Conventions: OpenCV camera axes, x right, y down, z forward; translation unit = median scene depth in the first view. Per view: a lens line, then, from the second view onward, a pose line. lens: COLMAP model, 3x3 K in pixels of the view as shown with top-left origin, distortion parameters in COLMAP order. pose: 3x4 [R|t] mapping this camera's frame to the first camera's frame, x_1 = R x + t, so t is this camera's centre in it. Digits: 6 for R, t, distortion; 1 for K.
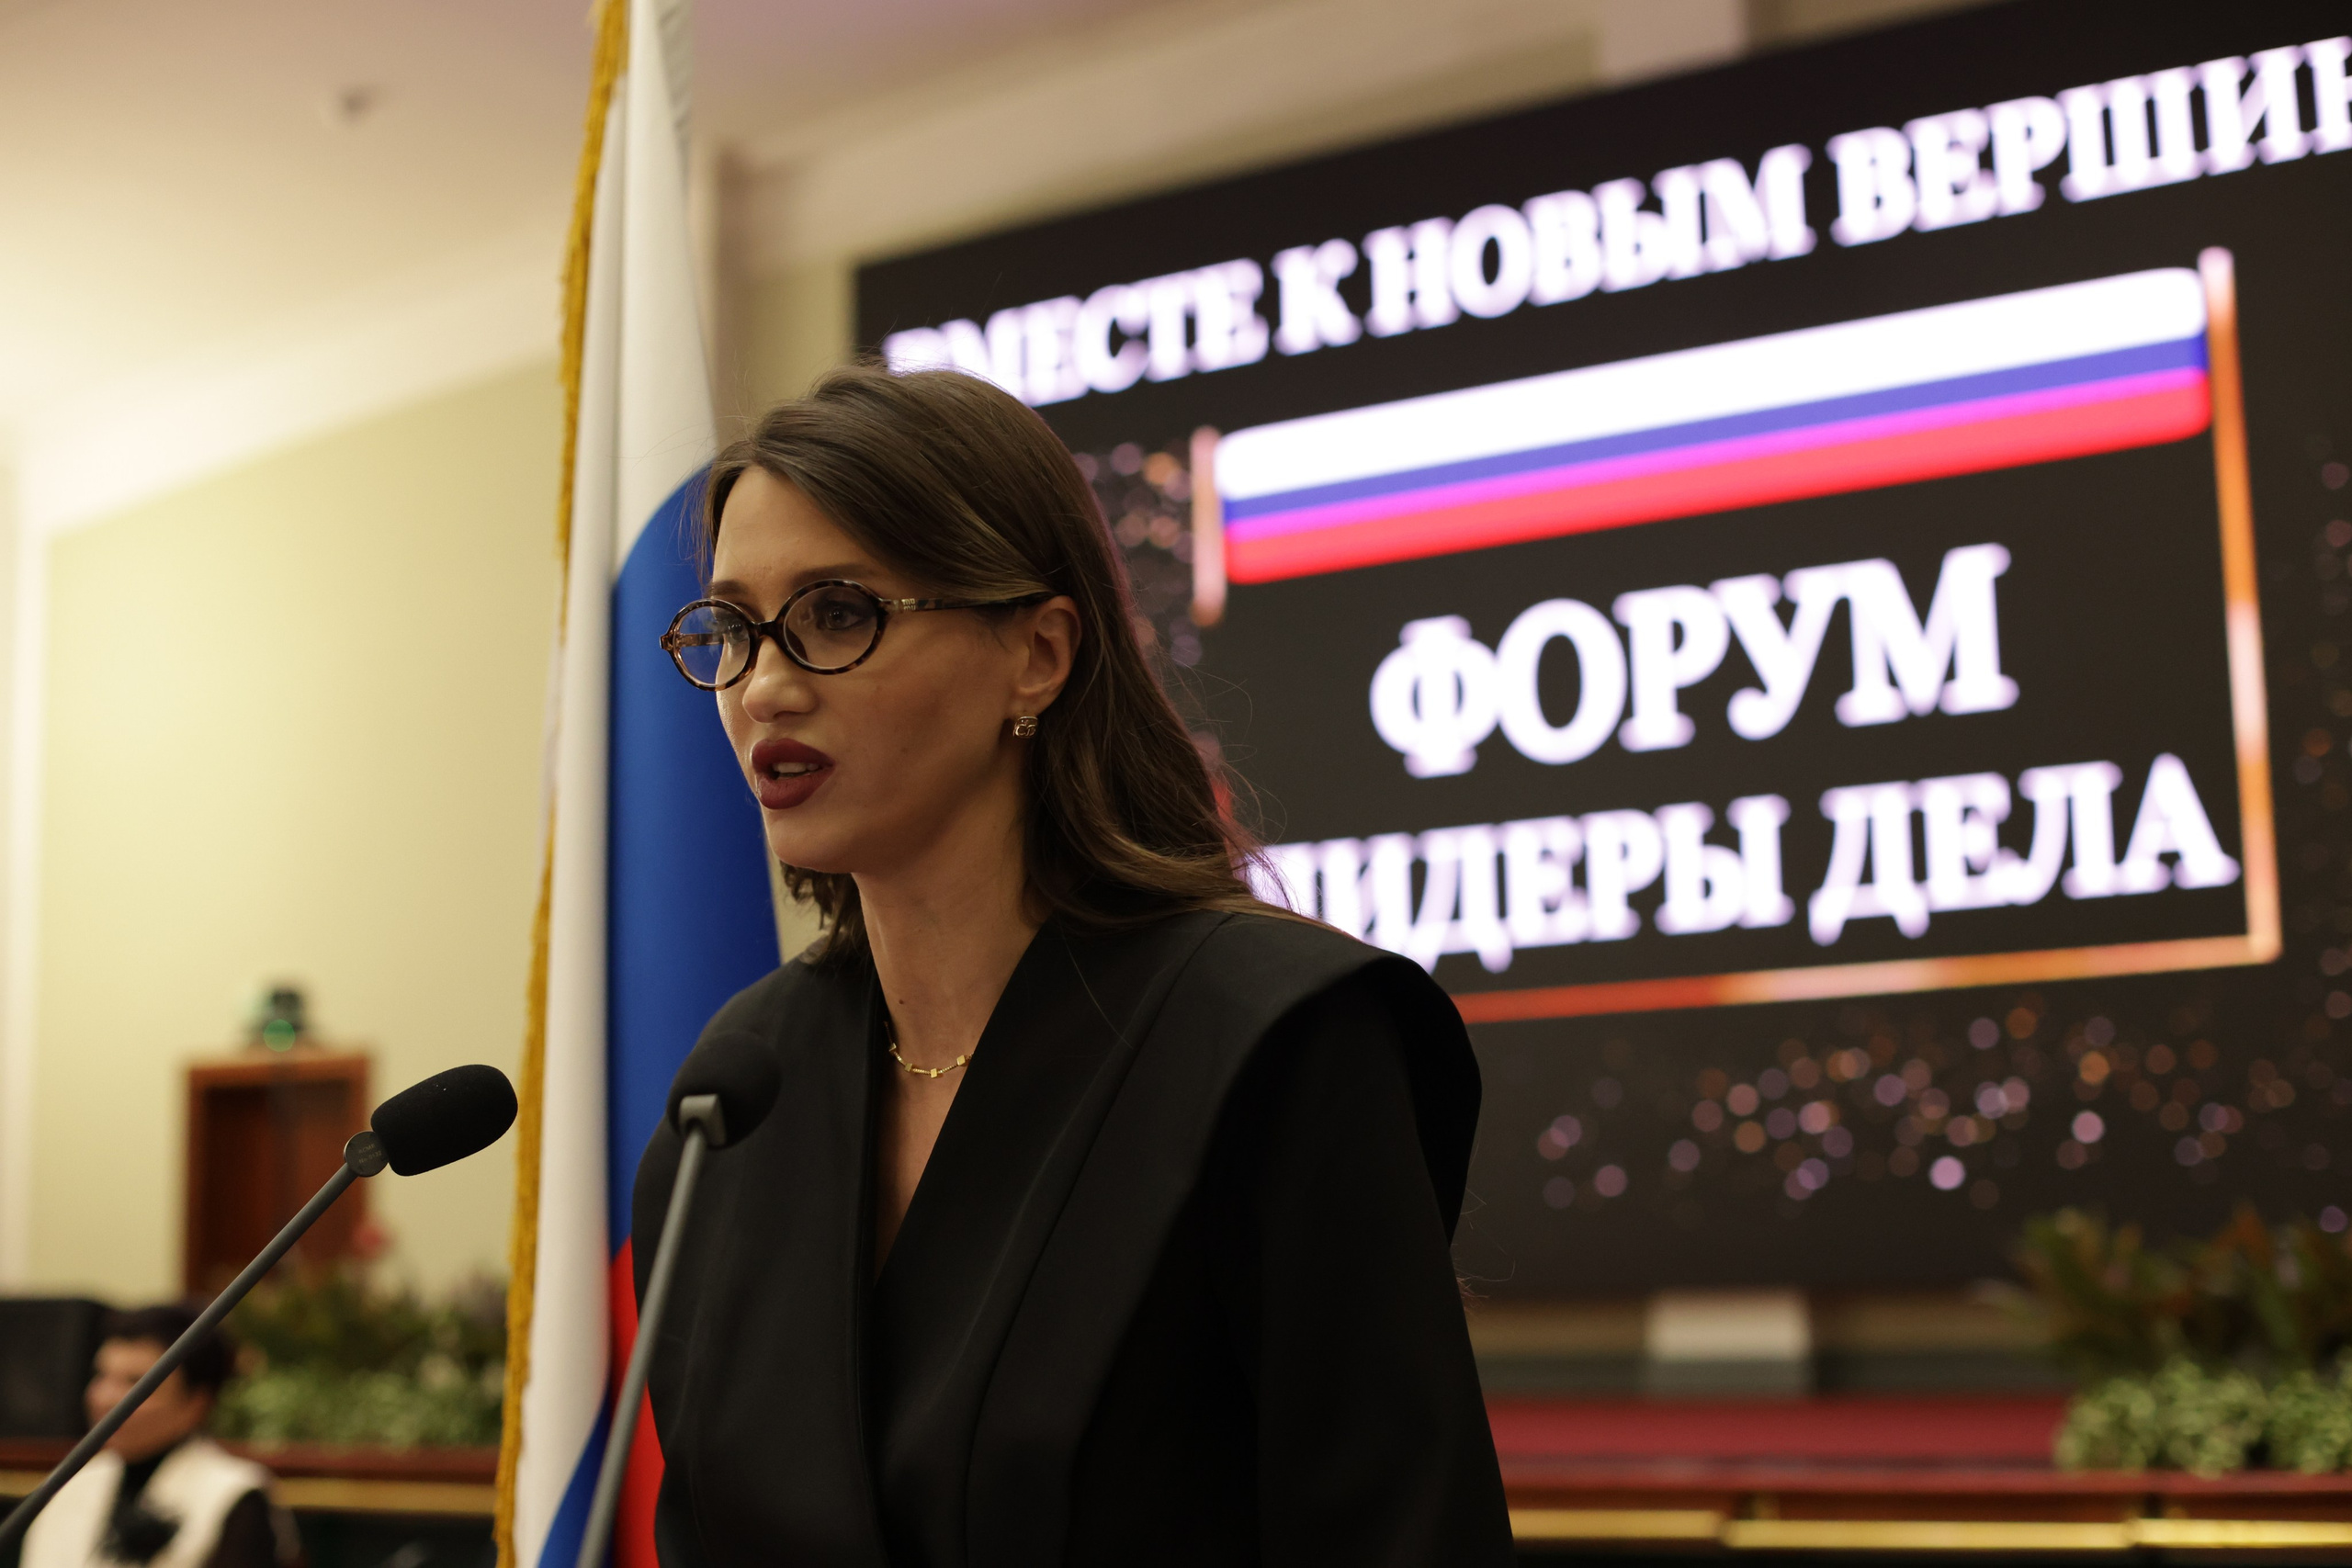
lens RADIAL K [[3468.3, 0, 1196.9], [0, 3468.3, 807.0], [0, 0, 1]] dist [-0.127947, 0.000000]
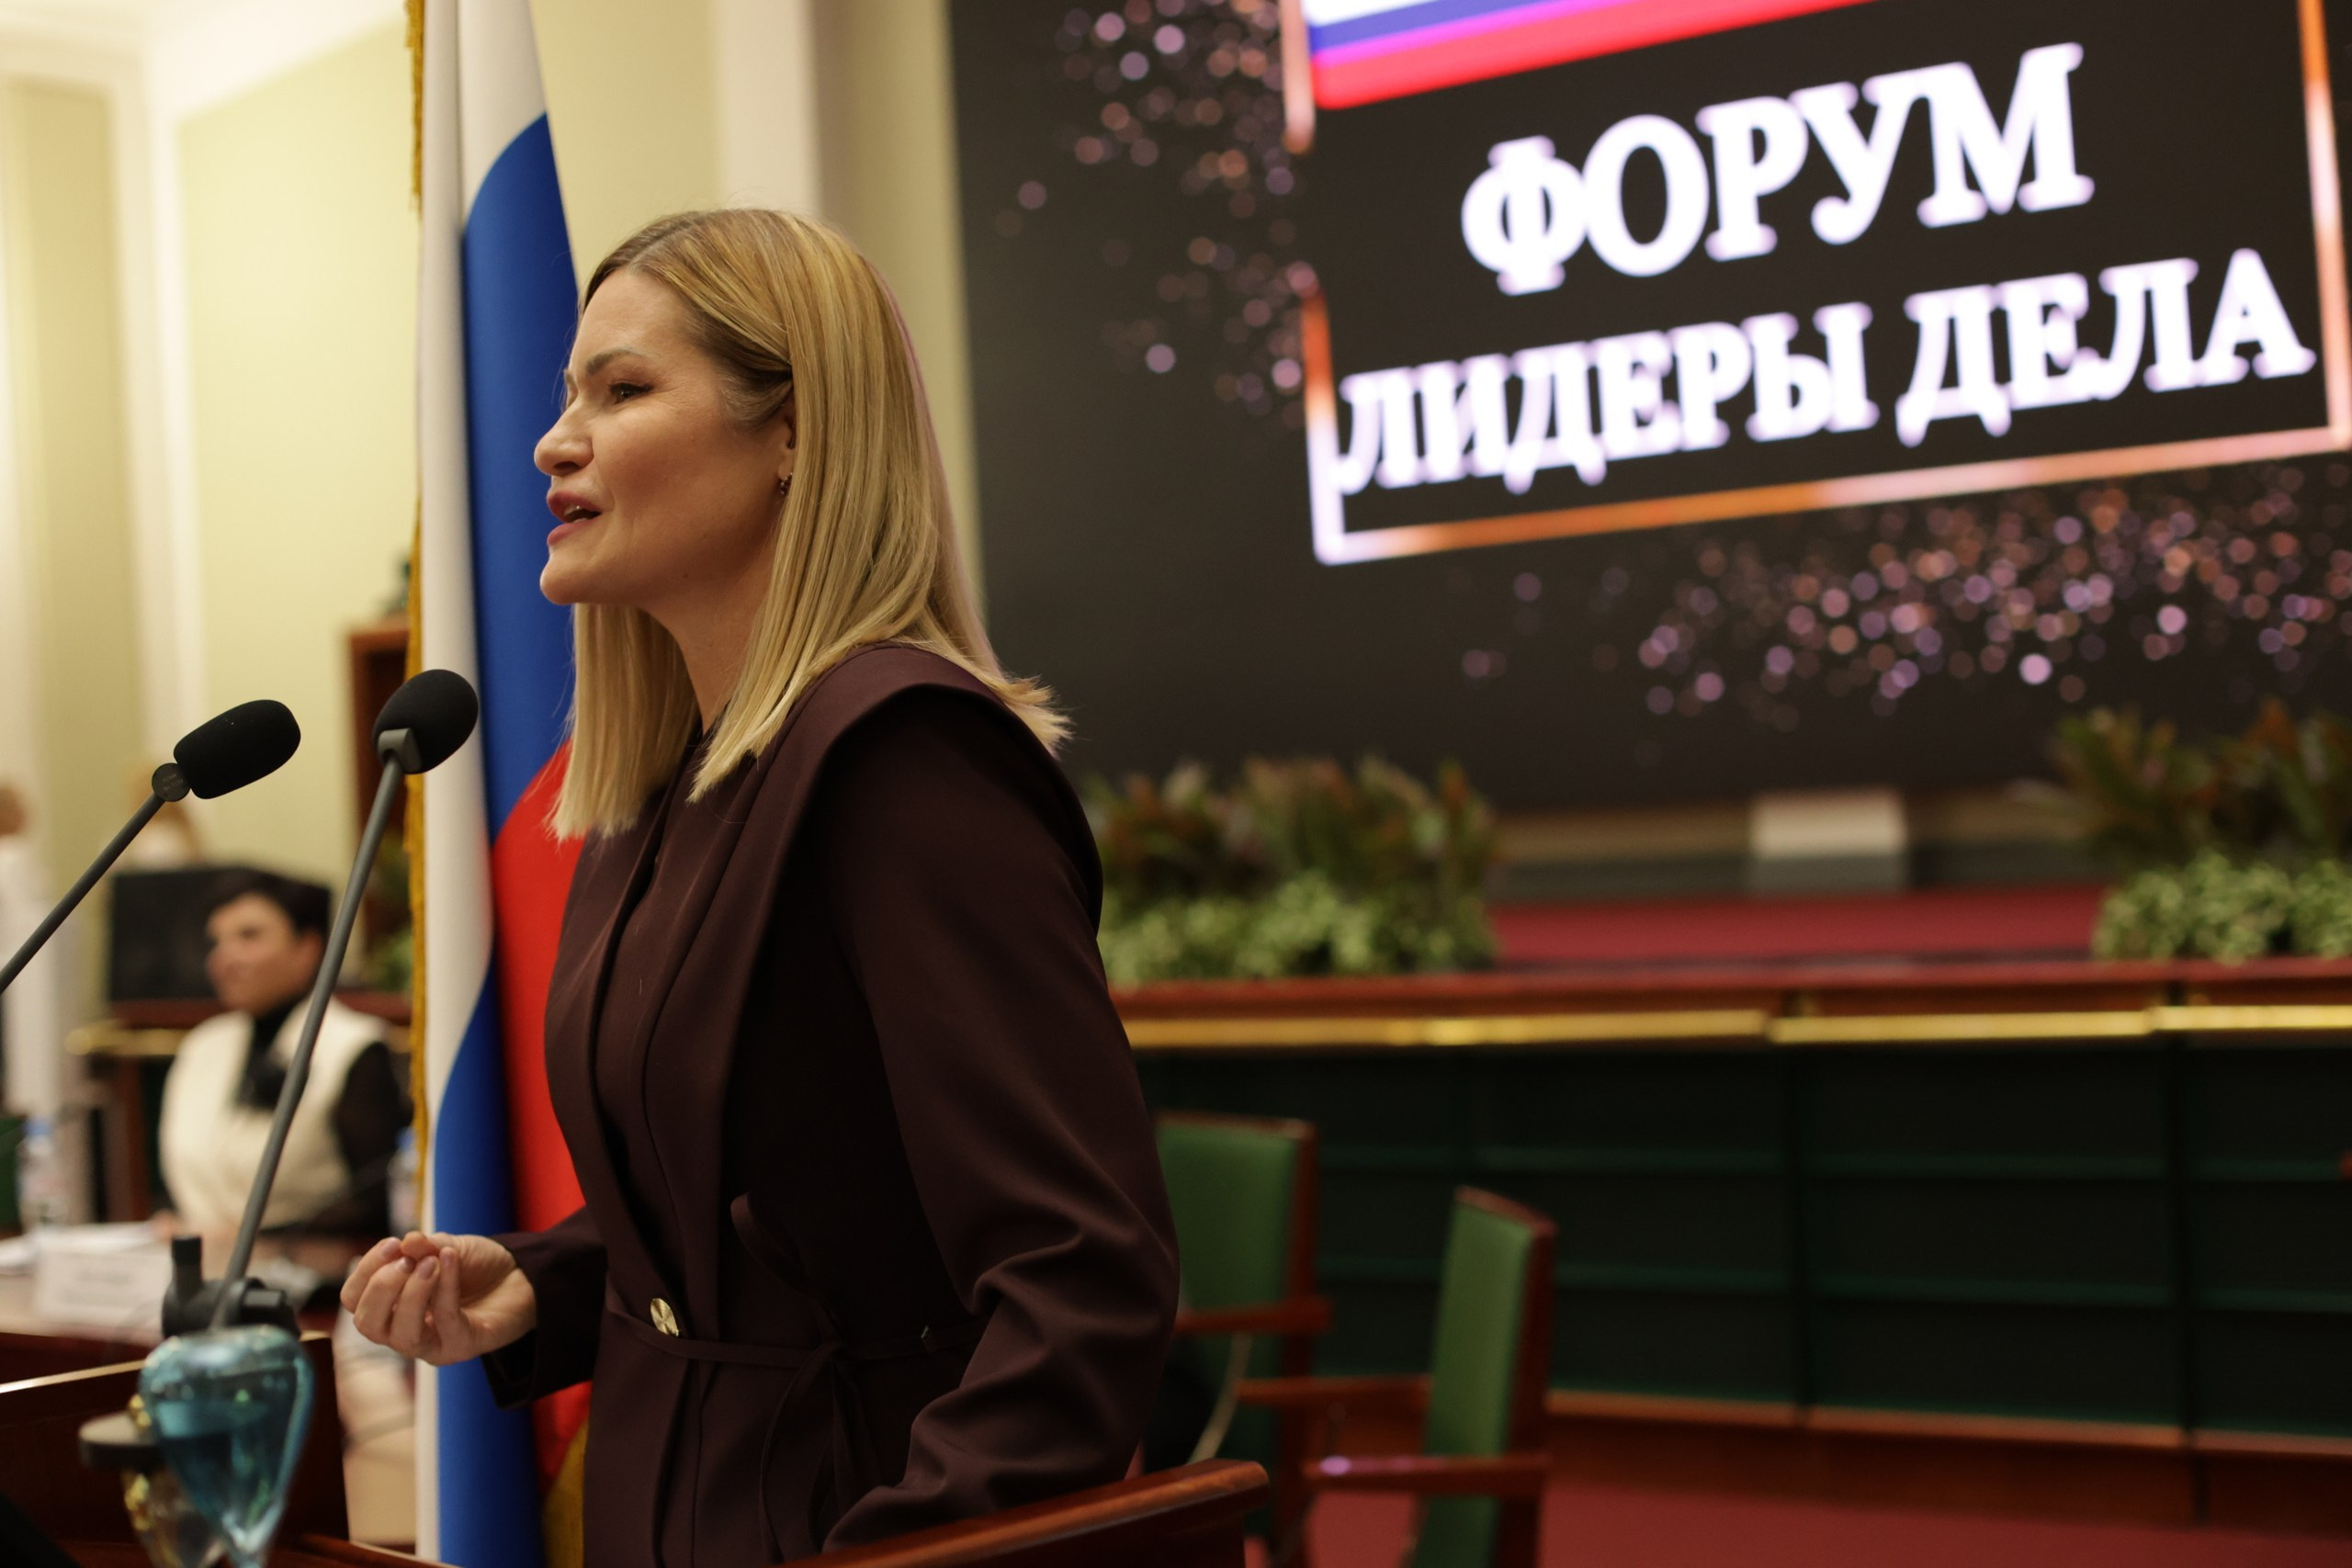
lens RADIAL K [[3468.3, 0, 1197.3], [0, 3468.3, 804.3], [0, 0, 1]] dist [-0.127947, 0.000000]
pose [[0.997302, -0.039853, -0.061653, 0.031102], [0.048077, 0.989230, 0.138246, -0.006191], [0.055479, -0.140837, 0.988477, -0.022498]]
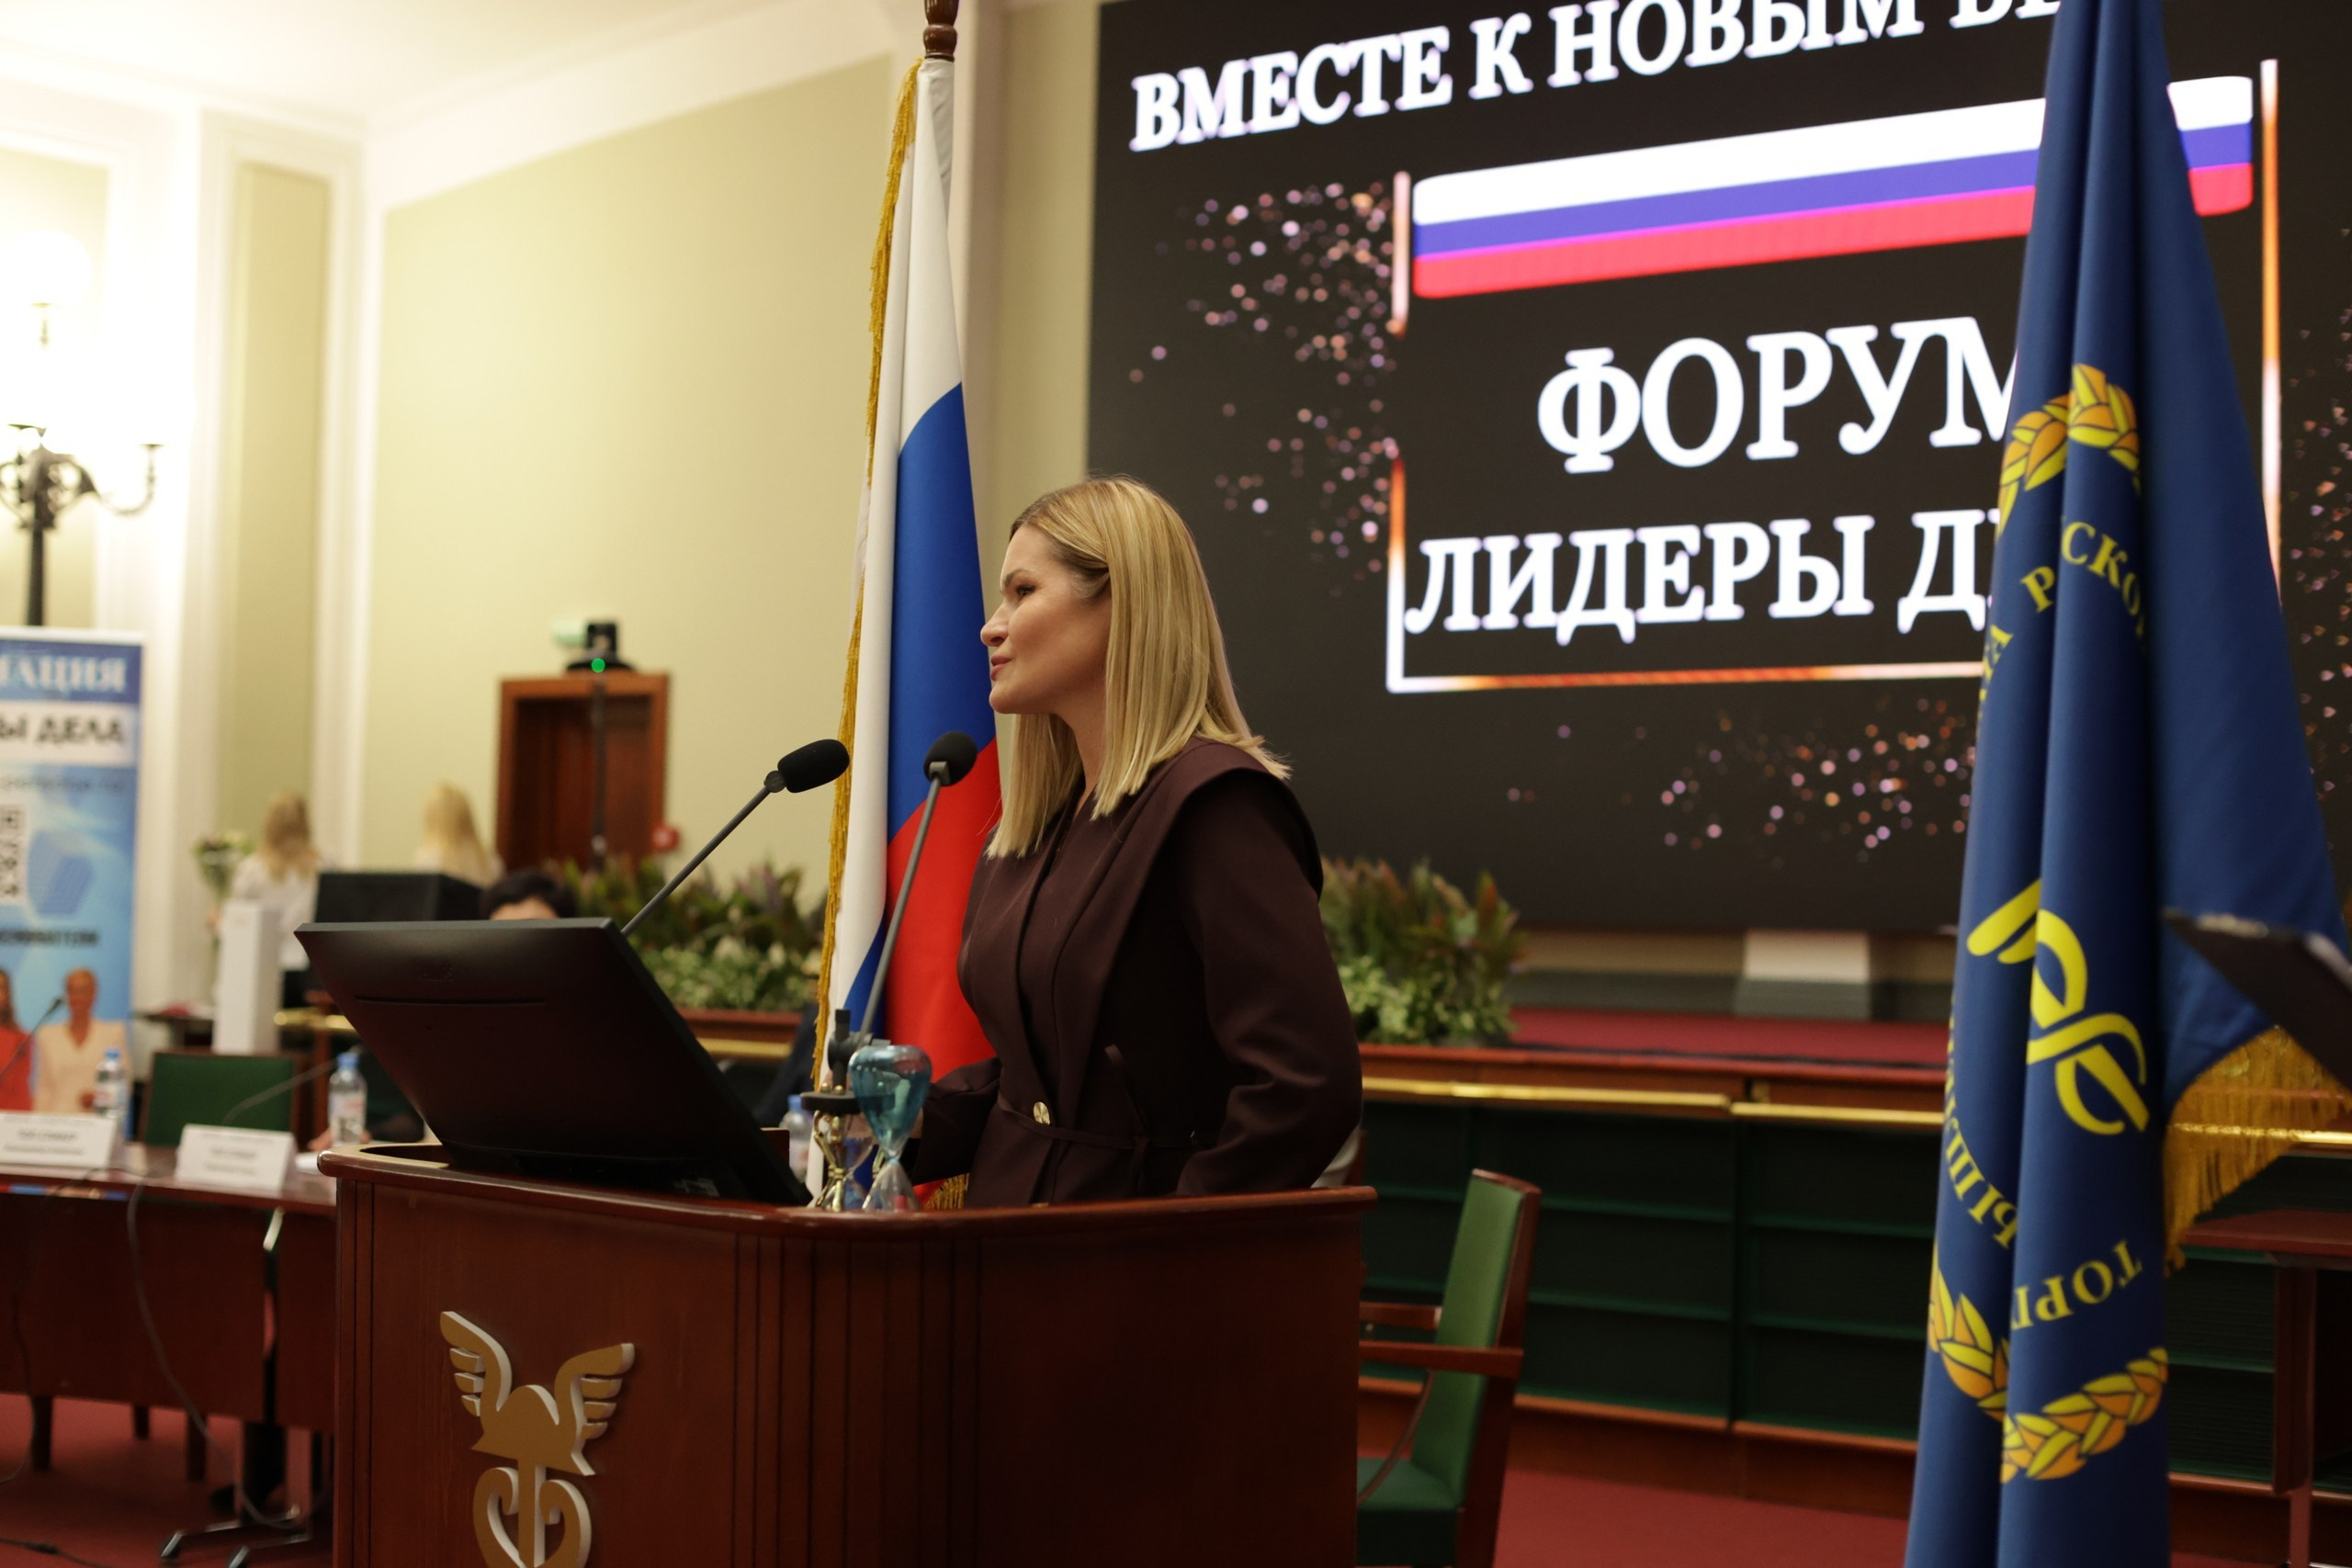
lens RADIAL K [[3468.3, 0, 1197.8], [0, 3468.3, 768.9], [0, 0, 1]] dist [-0.127947, 0.000000]
pose [[0.996675, 0.041114, -0.070351, 0.026992], [-0.034290, 0.994829, 0.095602, -0.019756], [0.073917, -0.092872, 0.992931, -0.180803]]
